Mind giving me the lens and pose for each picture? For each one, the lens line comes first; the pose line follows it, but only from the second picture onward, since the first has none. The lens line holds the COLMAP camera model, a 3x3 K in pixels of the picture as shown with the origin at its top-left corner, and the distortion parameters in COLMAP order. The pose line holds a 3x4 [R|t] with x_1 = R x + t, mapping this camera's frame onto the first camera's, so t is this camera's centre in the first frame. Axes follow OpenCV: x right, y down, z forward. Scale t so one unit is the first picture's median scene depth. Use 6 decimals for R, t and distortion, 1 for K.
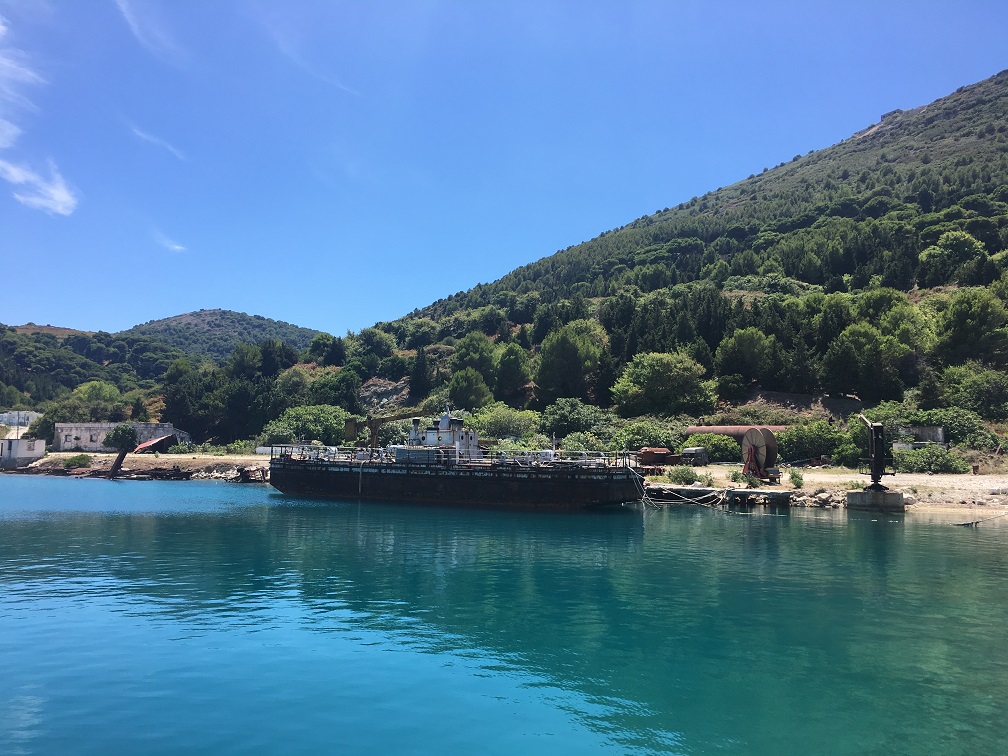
lens RADIAL K [[847.8, 0, 503.6], [0, 847.8, 377.5], [0, 0, 1]] dist [-0.001120, -0.001085]
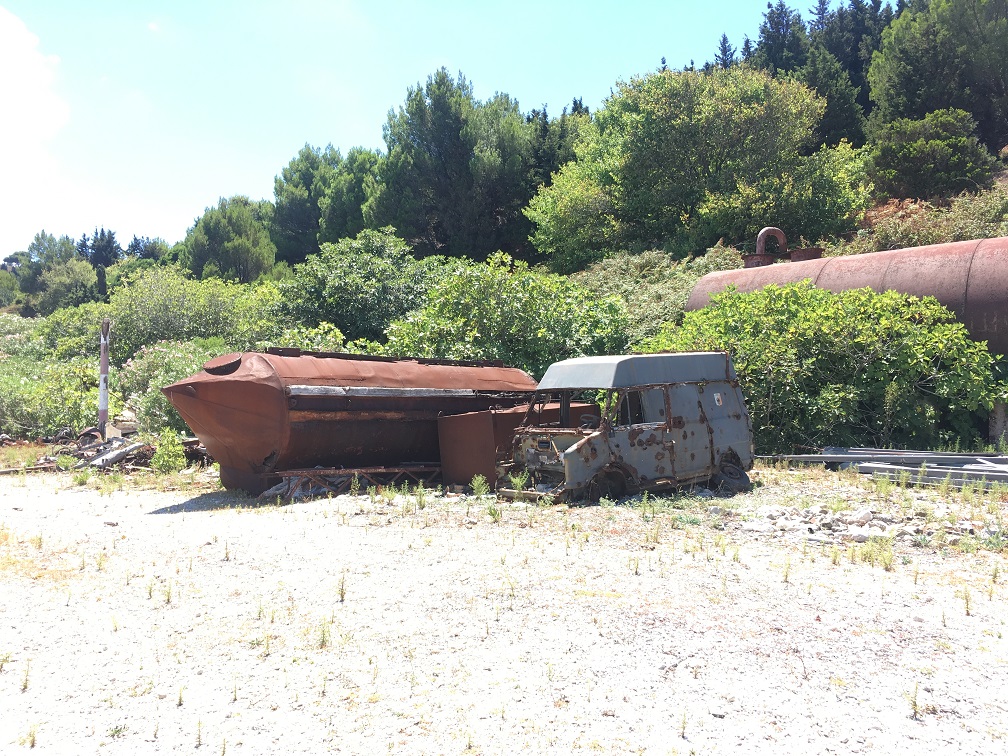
lens RADIAL K [[847.8, 0, 504.3], [0, 847.8, 380.3], [0, 0, 1]] dist [-0.001120, -0.001085]
pose [[0.980798, -0.018349, -0.194159, 0.191789], [0.027861, 0.998536, 0.046374, 0.067203], [0.193023, -0.050893, 0.979873, 0.718572]]
